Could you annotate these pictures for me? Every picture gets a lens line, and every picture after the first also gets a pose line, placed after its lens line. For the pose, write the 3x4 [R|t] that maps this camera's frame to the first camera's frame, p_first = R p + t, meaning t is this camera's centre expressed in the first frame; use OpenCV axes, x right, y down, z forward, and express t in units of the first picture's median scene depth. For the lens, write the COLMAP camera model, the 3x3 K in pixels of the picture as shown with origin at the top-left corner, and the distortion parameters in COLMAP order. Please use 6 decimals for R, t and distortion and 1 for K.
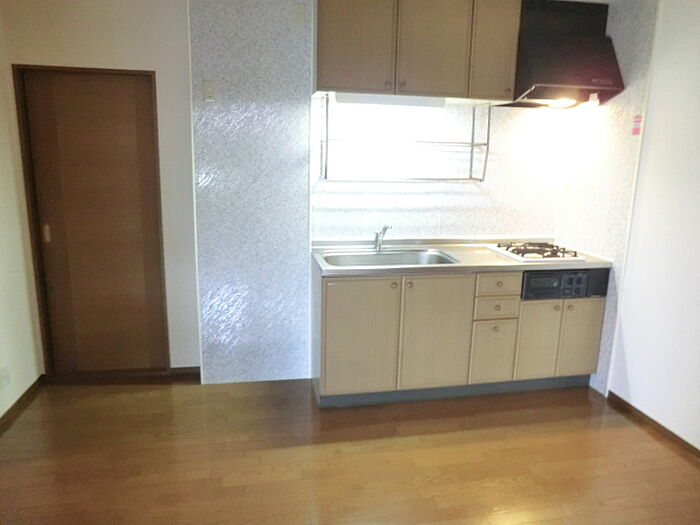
lens RADIAL K [[507.5, 0, 350.3], [0, 507.5, 264.5], [0, 0, 1]] dist [-0.055460, 0.037843]
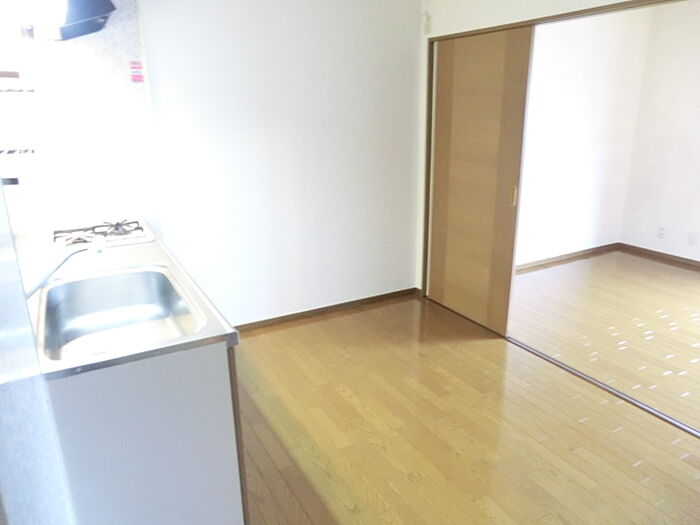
lens RADIAL K [[507.5, 0, 349.5], [0, 507.5, 263.7], [0, 0, 1]] dist [-0.055460, 0.037843]
pose [[-0.305394, -0.294622, 0.905501, -0.531853], [0.202242, 0.909167, 0.364024, -0.214218], [-0.930501, 0.294301, -0.218070, 0.950944]]
